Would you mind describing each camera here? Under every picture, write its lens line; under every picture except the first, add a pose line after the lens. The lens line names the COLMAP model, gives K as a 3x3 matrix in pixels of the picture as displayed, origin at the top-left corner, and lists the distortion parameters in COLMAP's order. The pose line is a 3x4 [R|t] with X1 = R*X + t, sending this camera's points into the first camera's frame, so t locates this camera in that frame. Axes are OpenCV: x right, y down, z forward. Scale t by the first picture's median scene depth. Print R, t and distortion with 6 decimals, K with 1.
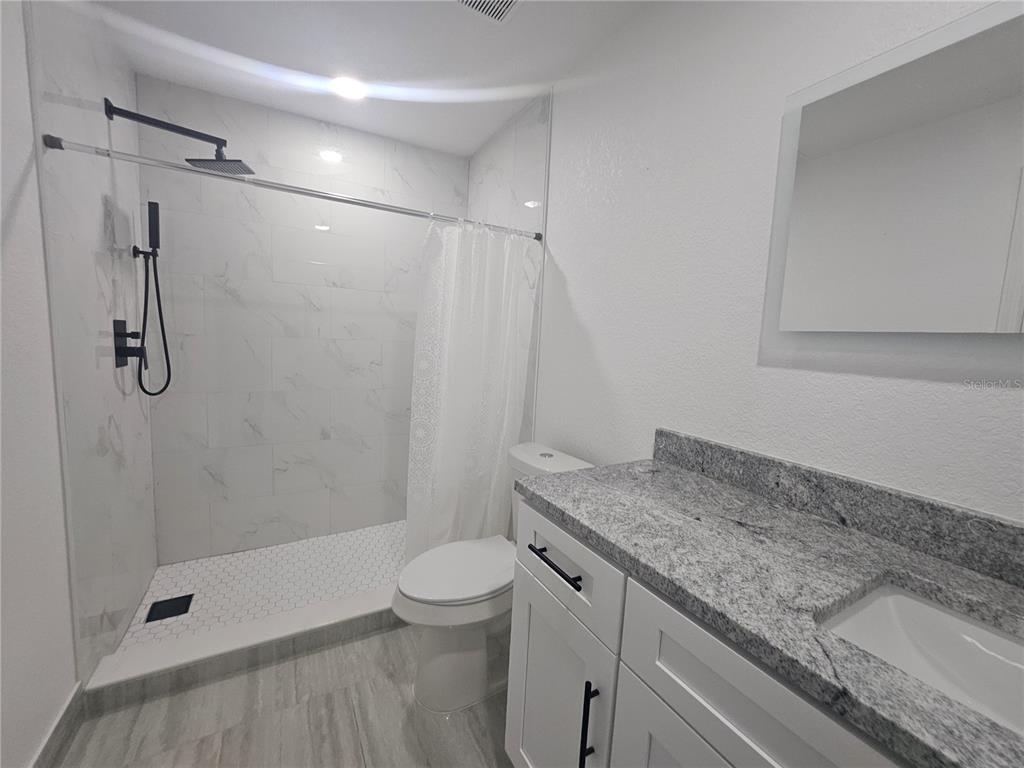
lens RADIAL K [[404.8, 0, 506.7], [0, 404.8, 375.8], [0, 0, 1]] dist [-0.007720, 0.000147]
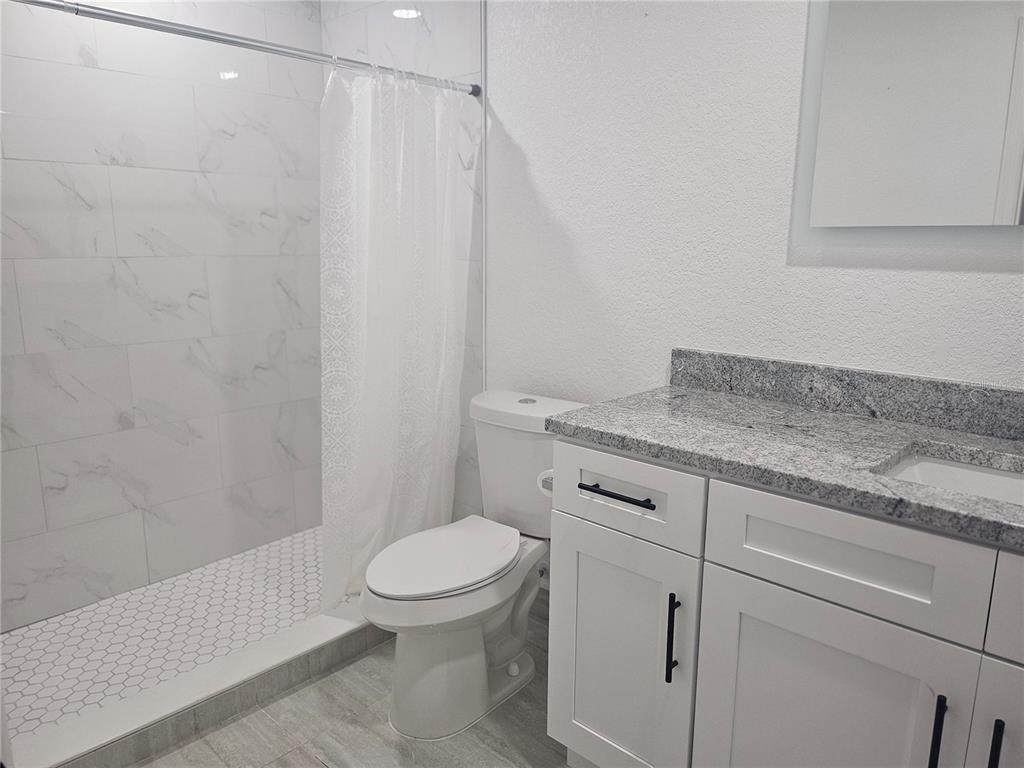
lens RADIAL K [[733.3, 0, 511.1], [0, 733.3, 380.1], [0, 0, 1]] dist [0.070705, -0.074009]
pose [[0.950255, -0.097857, 0.295702, -0.524948], [0.066532, 0.991225, 0.114224, -0.001437], [-0.304285, -0.088868, 0.948427, -0.449518]]
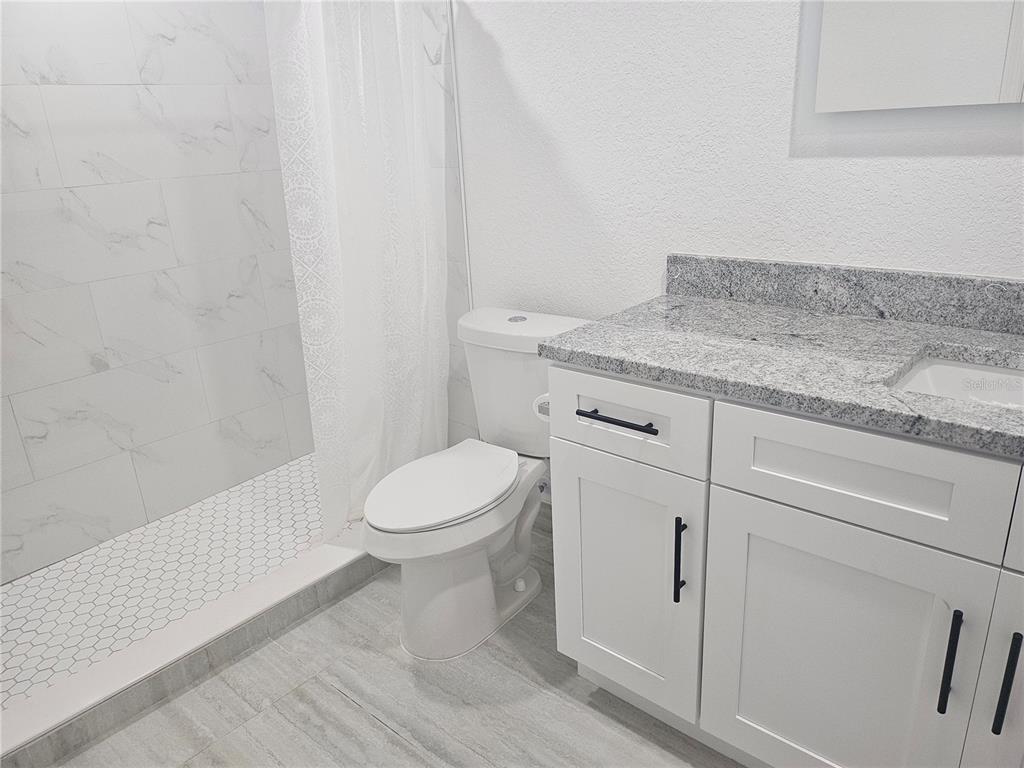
lens RADIAL K [[733.3, 0, 512.5], [0, 733.3, 383.5], [0, 0, 1]] dist [0.070705, -0.074009]
pose [[0.935966, -0.201619, 0.288646, -0.490806], [0.126772, 0.957804, 0.257954, -0.050084], [-0.328475, -0.204844, 0.922032, -0.354634]]
